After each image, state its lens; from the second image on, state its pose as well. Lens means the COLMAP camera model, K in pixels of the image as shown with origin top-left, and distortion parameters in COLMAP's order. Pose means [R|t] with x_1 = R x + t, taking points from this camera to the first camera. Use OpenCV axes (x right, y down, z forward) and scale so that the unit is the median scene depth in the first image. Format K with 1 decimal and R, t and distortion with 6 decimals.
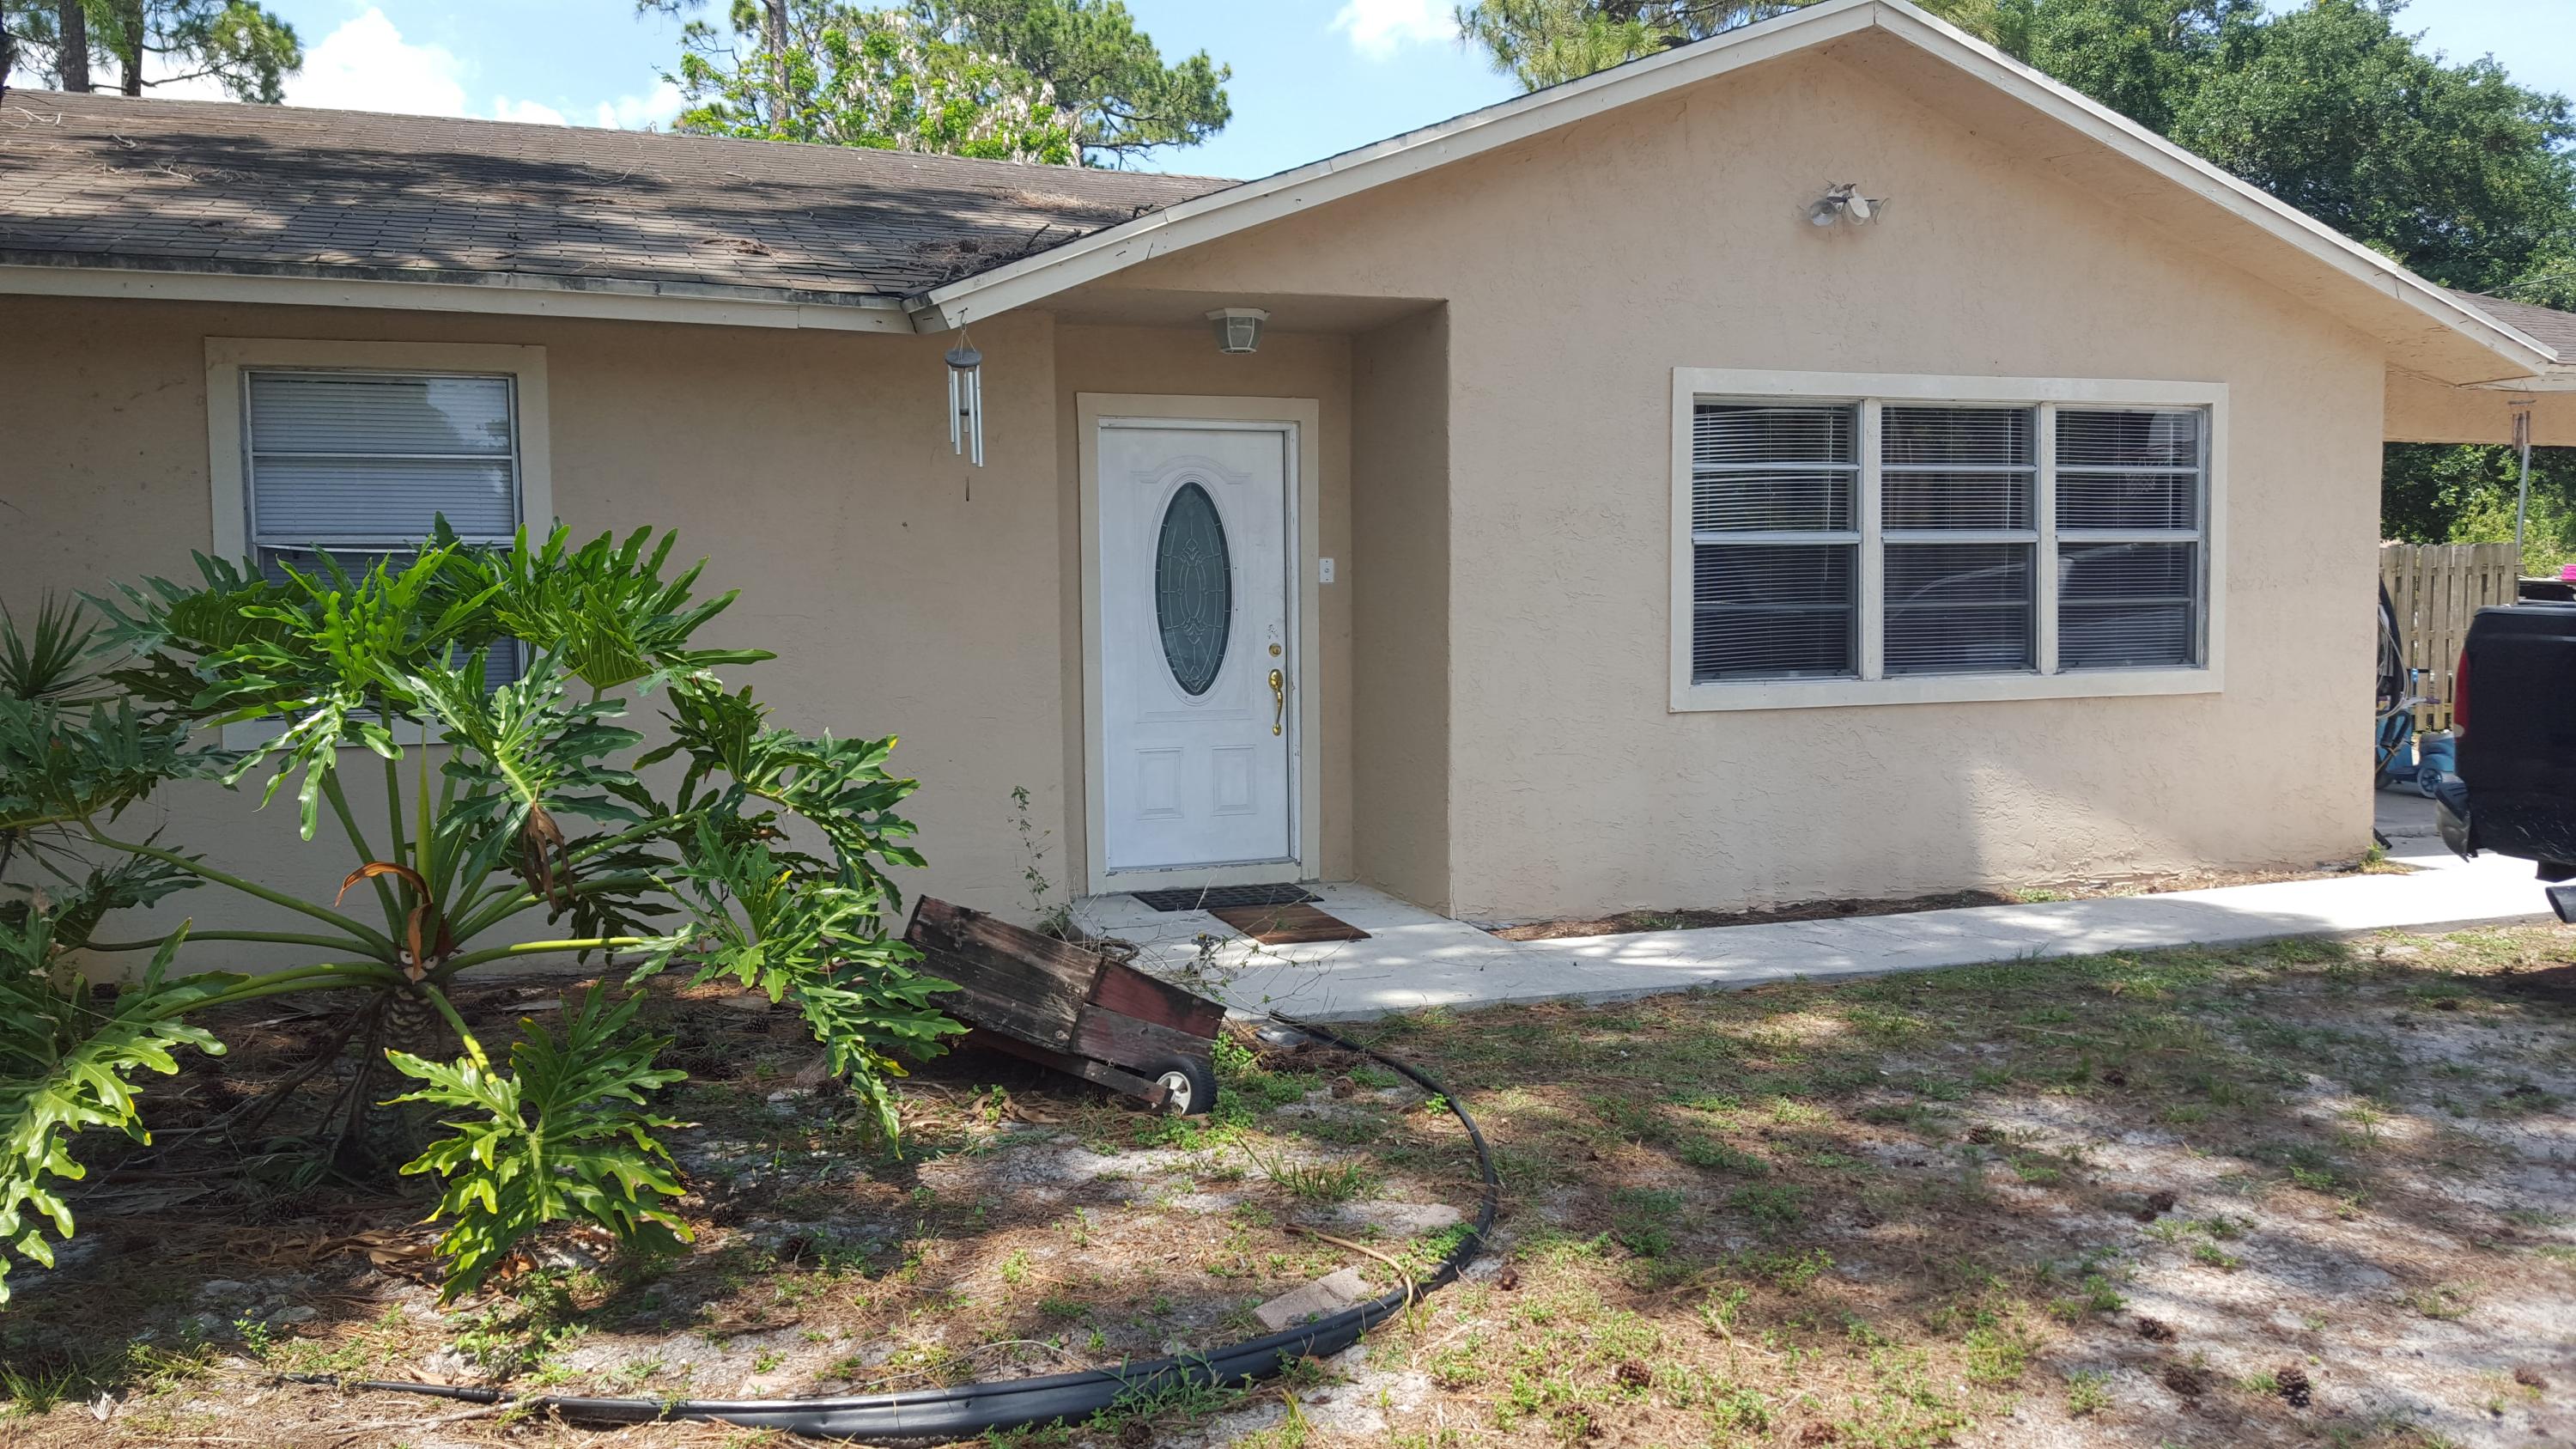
lens RADIAL K [[2154.9, 0, 1374.9], [0, 2154.9, 721.9], [0, 0, 1]] dist [0.127542, -0.254756]
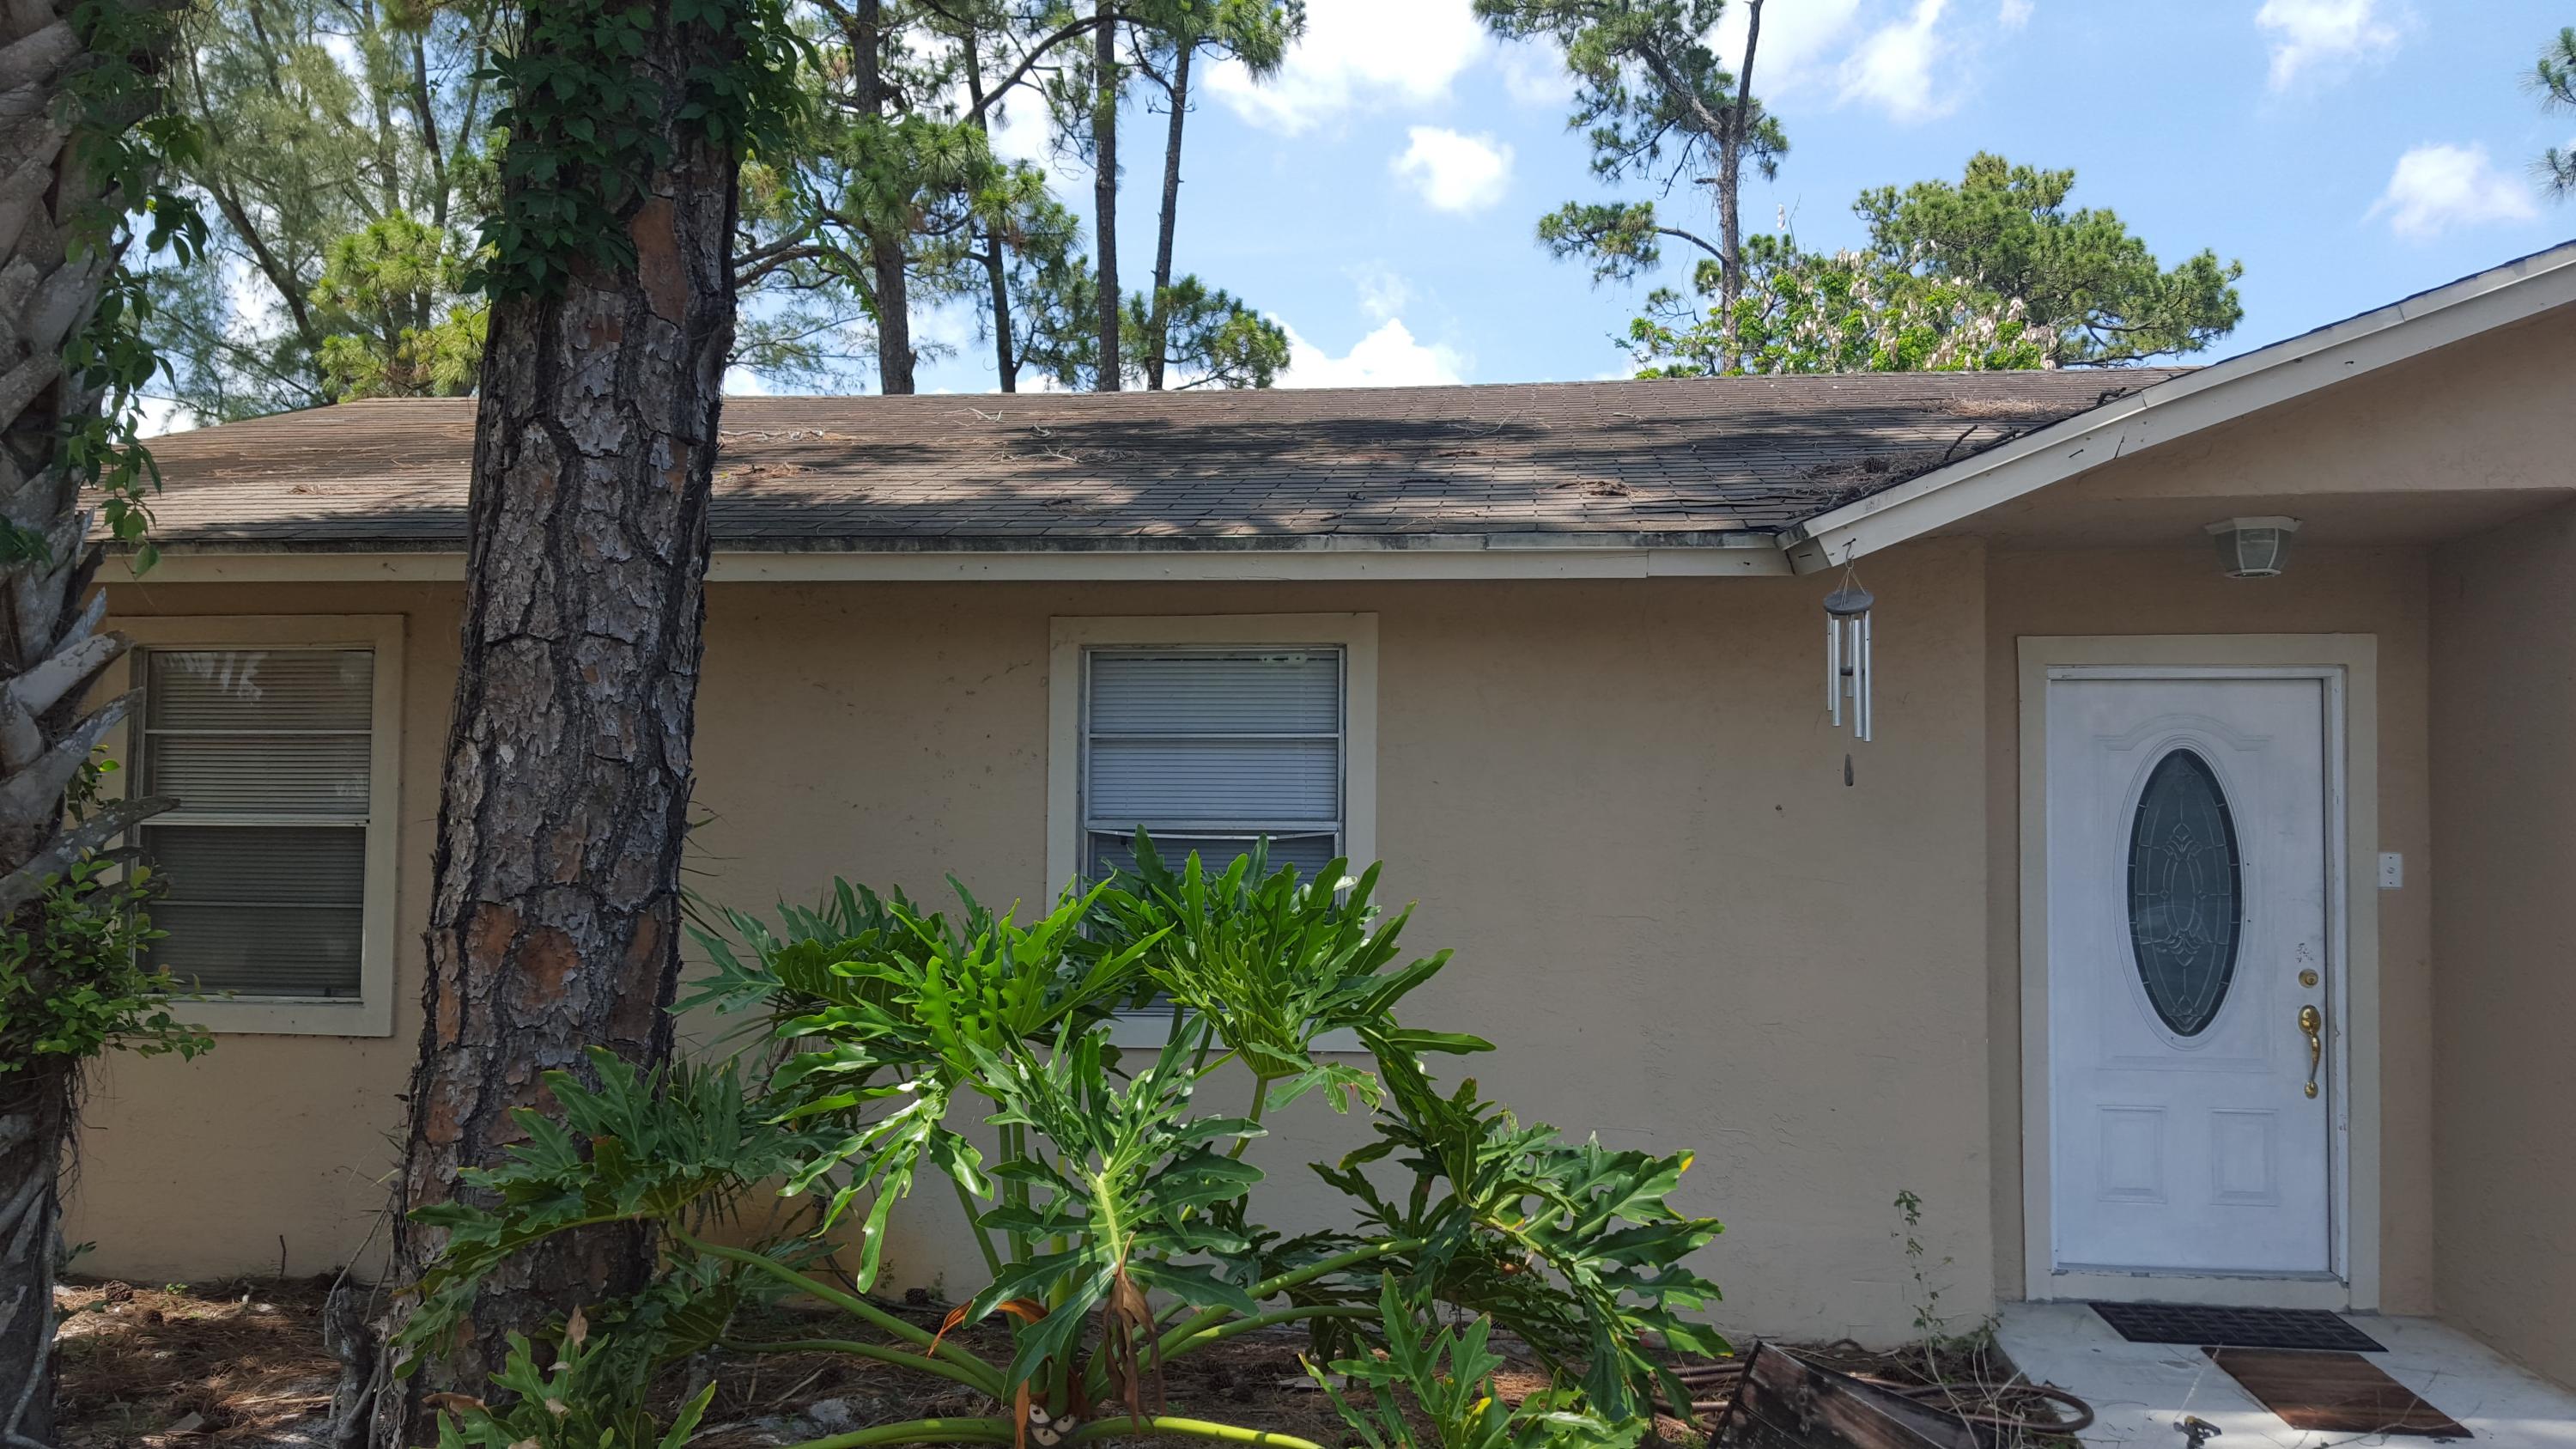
lens RADIAL K [[1893.6, 0, 1238.3], [0, 1893.6, 736.7], [0, 0, 1]] dist [0.108713, -0.175584]
pose [[0.854988, -0.003517, -0.518636, -0.018991], [-0.045038, 0.995696, -0.081000, -0.048037], [0.516689, 0.092612, 0.851150, 0.270911]]
